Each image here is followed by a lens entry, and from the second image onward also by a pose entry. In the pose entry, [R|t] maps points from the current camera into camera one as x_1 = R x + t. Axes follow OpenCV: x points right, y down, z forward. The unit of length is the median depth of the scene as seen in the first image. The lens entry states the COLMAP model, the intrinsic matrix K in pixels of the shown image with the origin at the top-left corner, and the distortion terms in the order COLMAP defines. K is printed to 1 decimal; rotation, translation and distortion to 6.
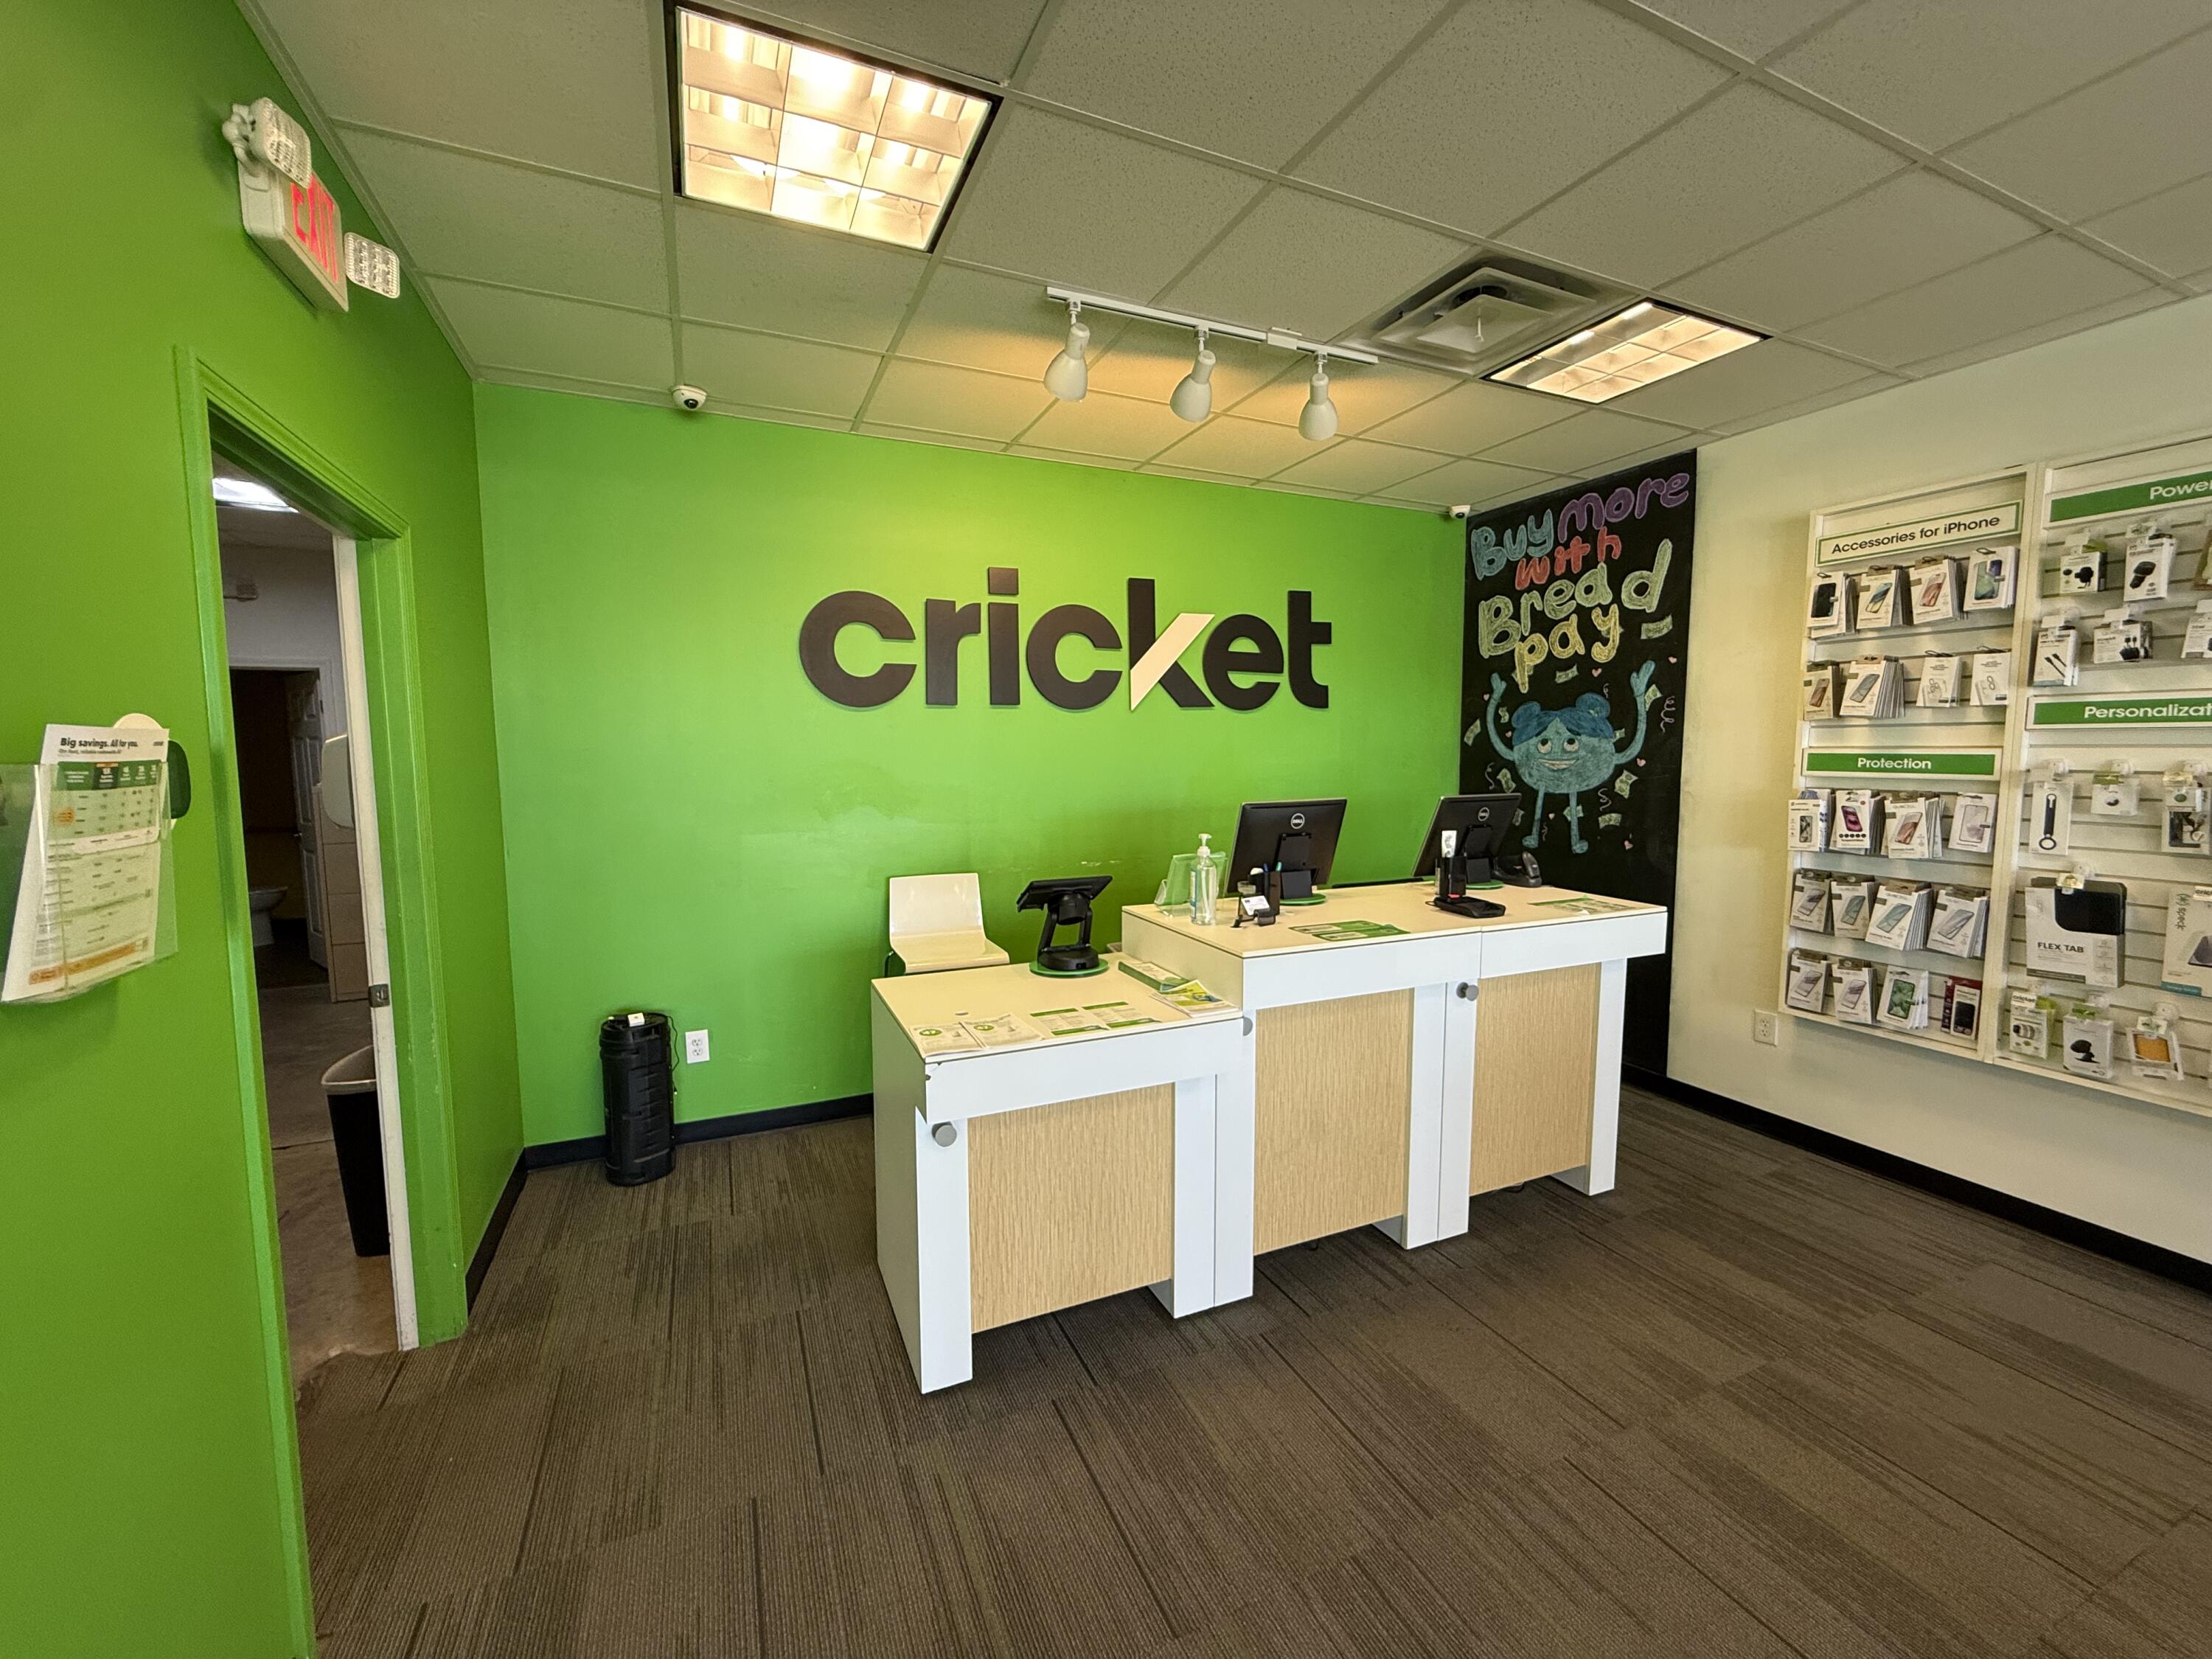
lens RADIAL K [[883.0, 0, 1102.5], [0, 883.0, 827.7], [0, 0, 1]] dist [0.001306, -0.000564]
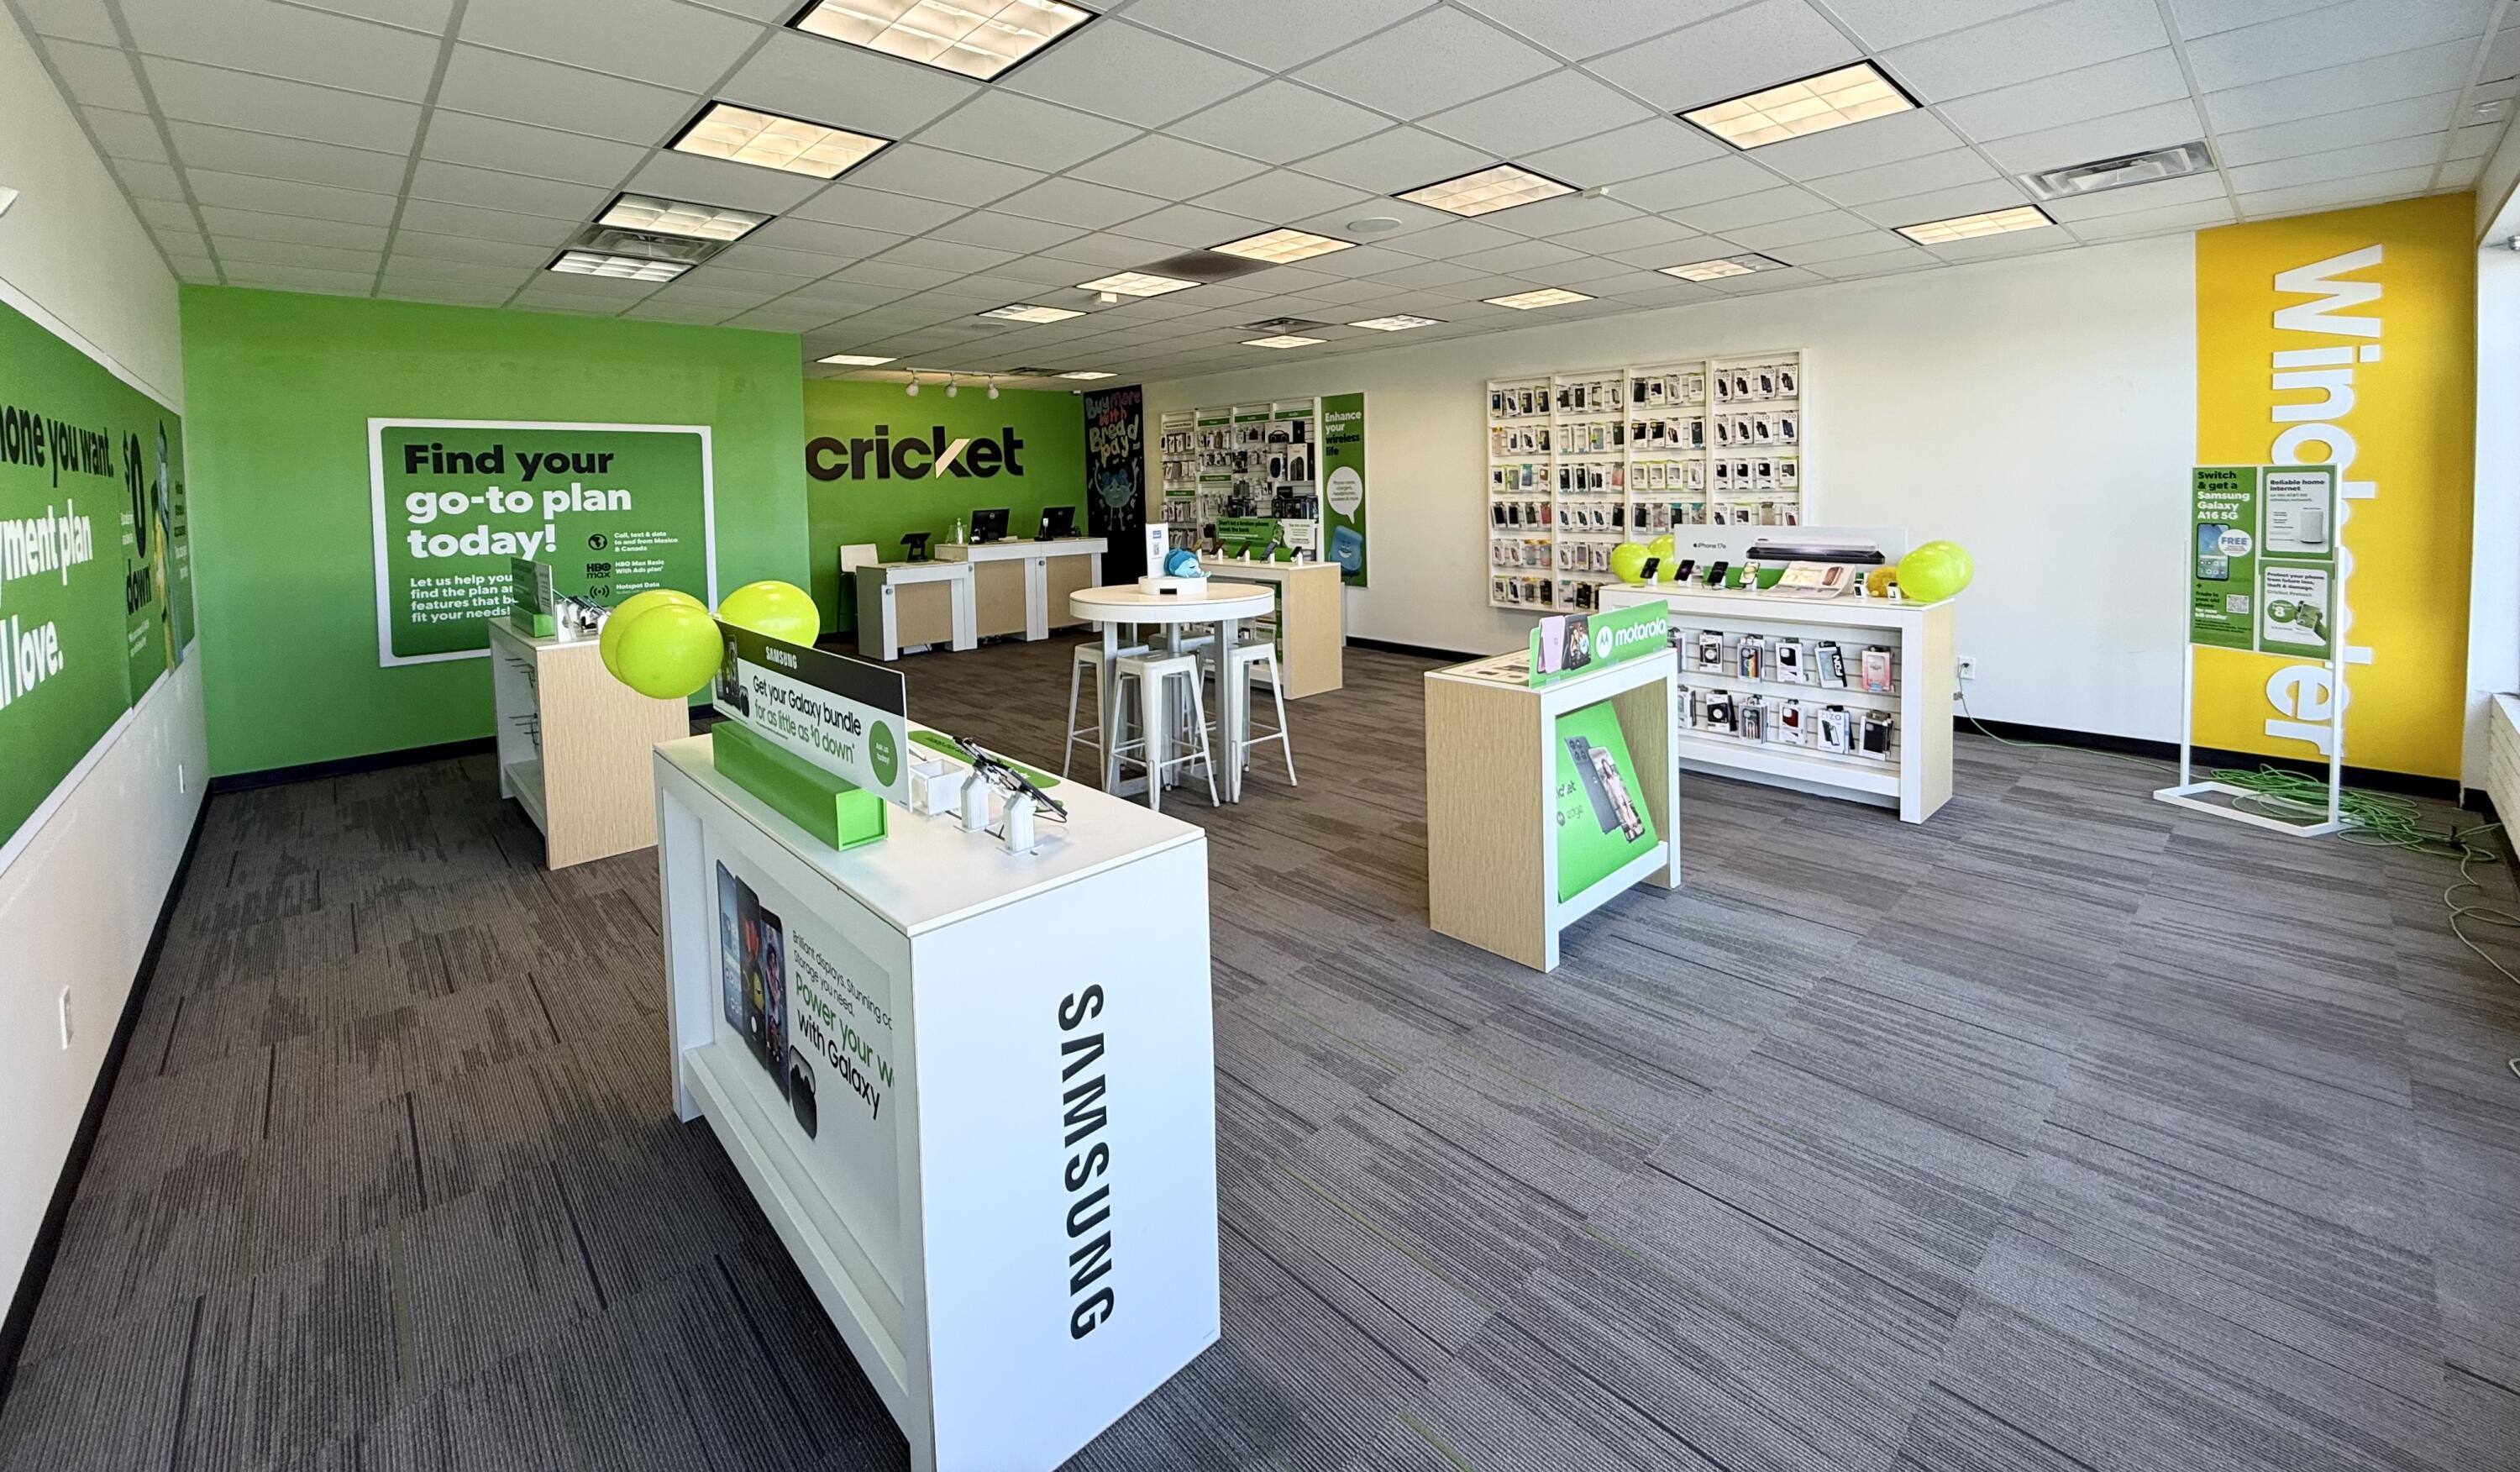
lens RADIAL K [[995.8, 0, 1249.2], [0, 995.8, 530.2], [0, 0, 1]] dist [0.001067, -0.000146]
pose [[0.946894, -0.034516, 0.319688, -0.043198], [0.050375, 0.997869, -0.041468, 0.213064], [-0.317576, 0.055370, 0.946615, -2.383864]]
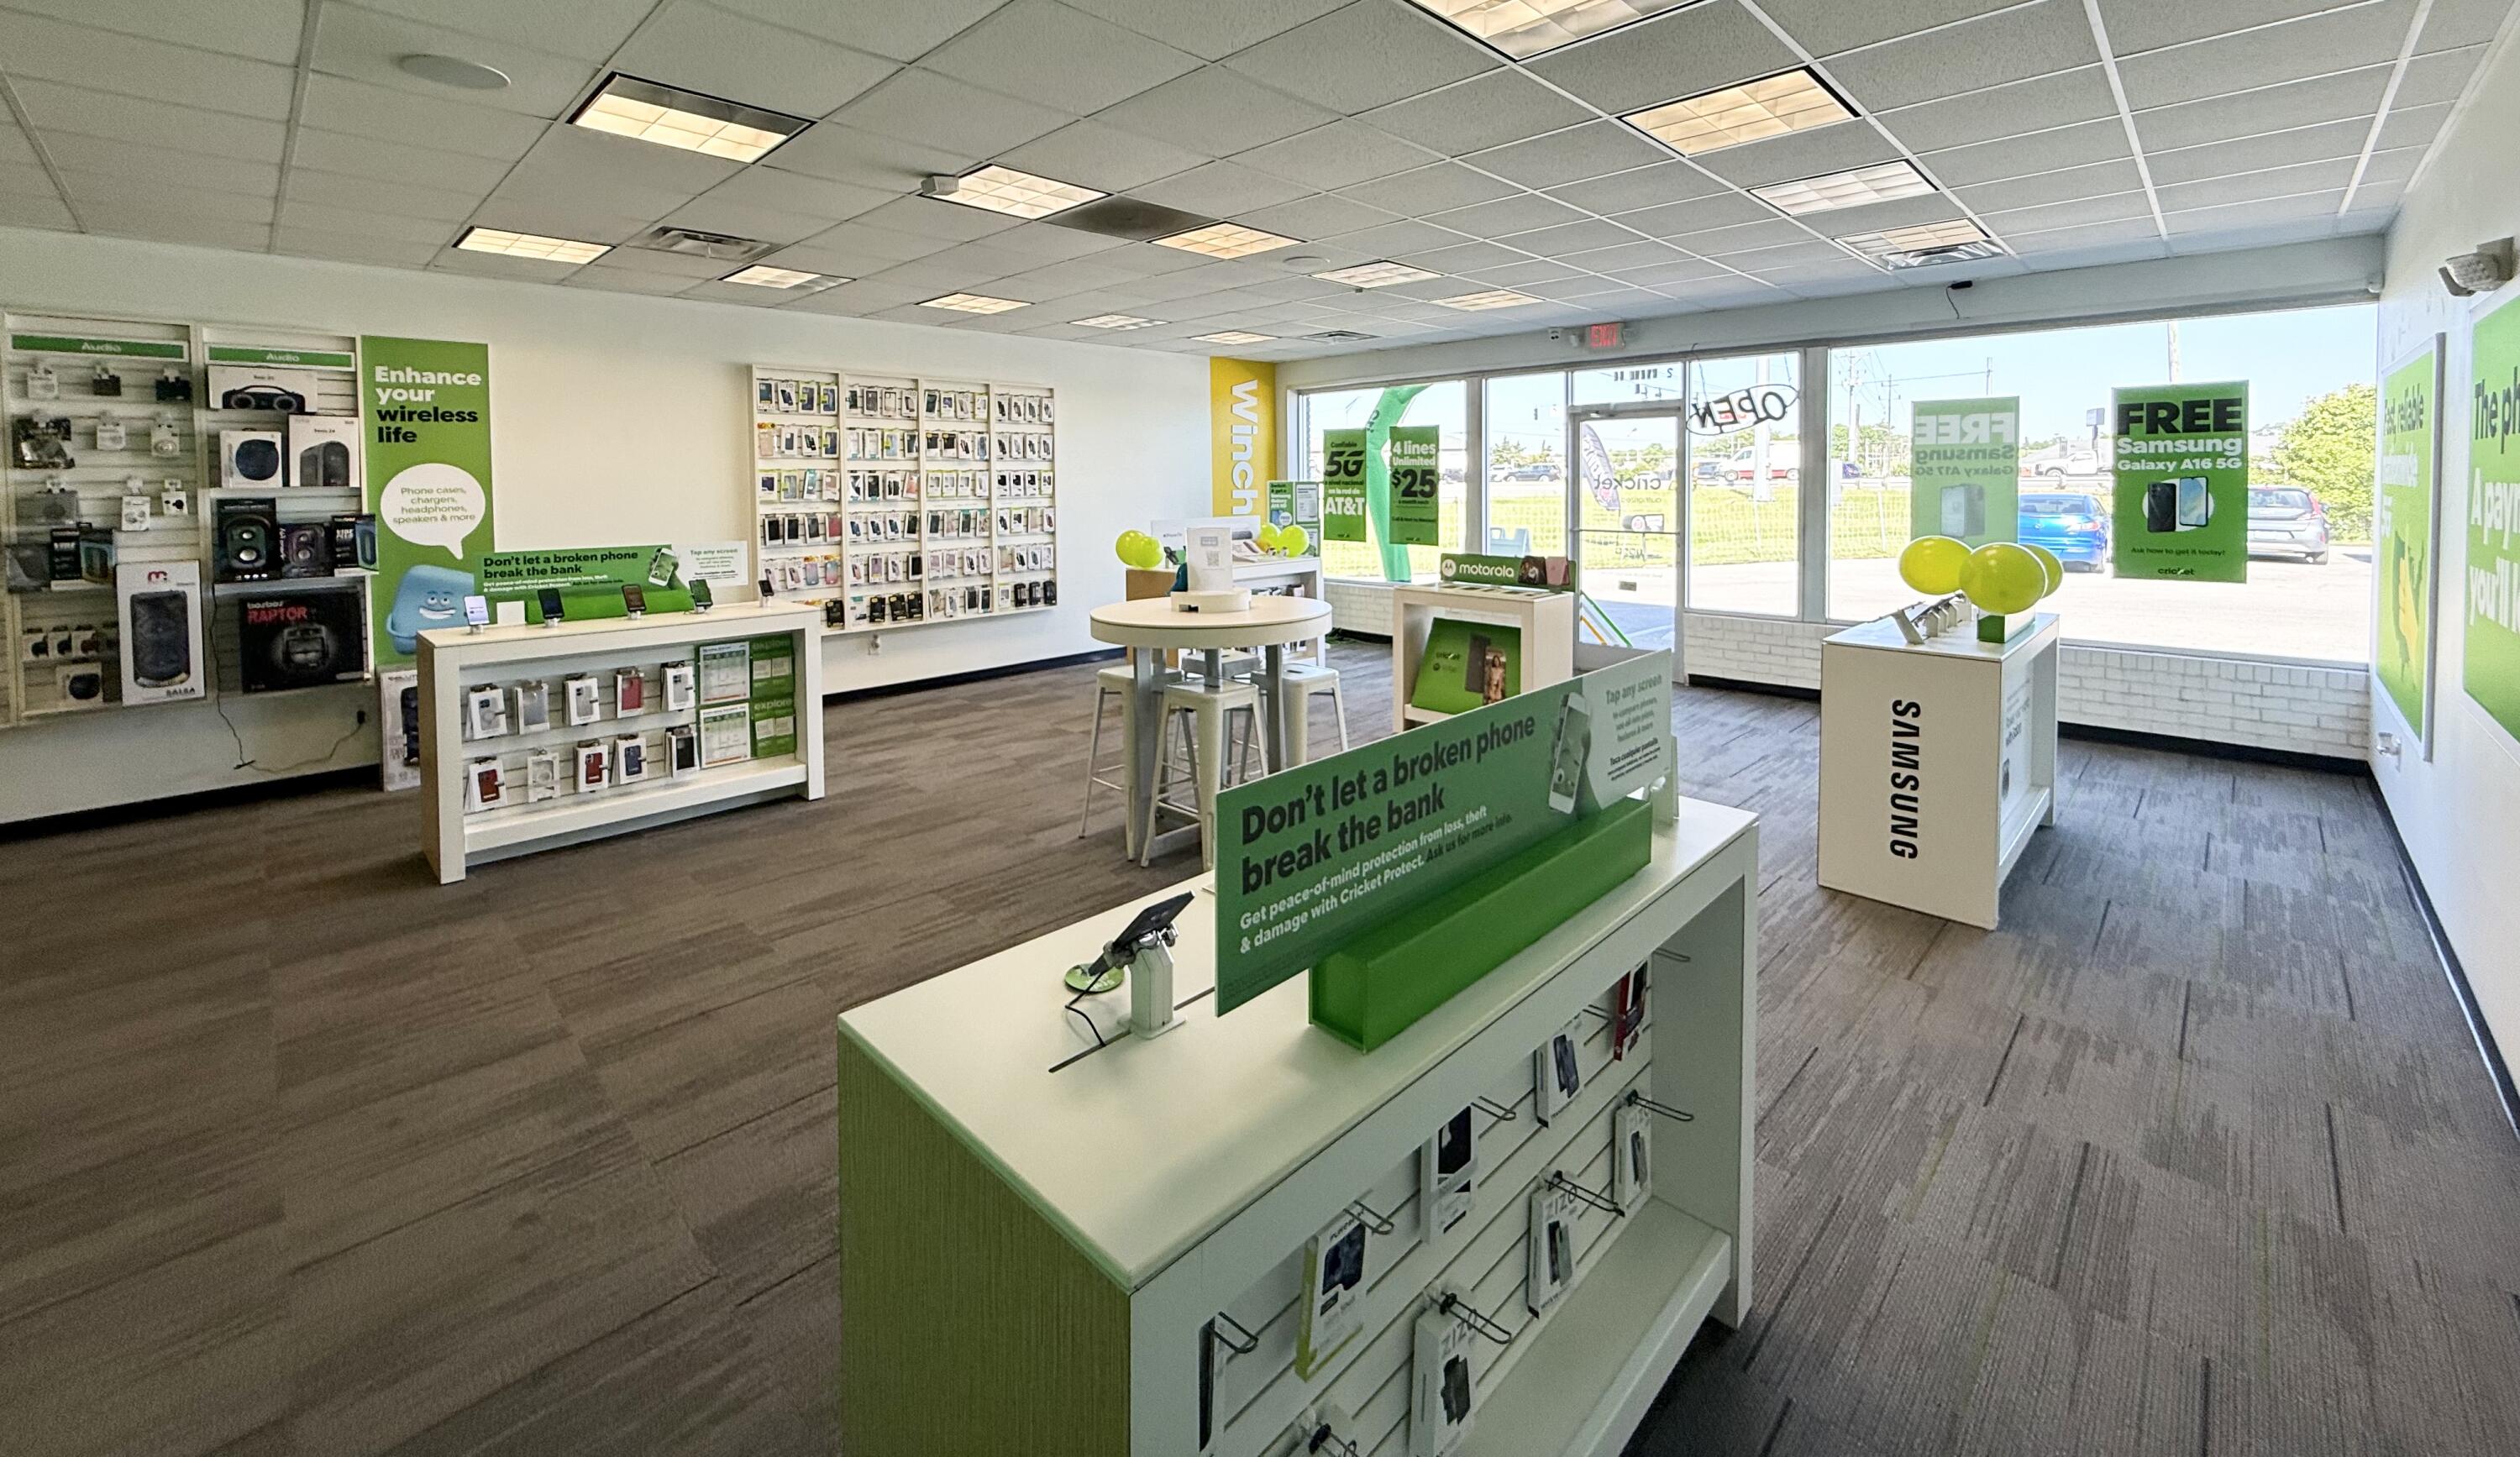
lens RADIAL K [[1012.1, 0, 1249.2], [0, 1012.1, 509.4], [0, 0, 1]] dist [0.002038, -0.000117]
pose [[-0.357560, -0.025180, 0.933551, -0.950363], [0.096164, 0.993330, 0.063624, 0.023174], [-0.928926, 0.112523, -0.352754, -0.406141]]
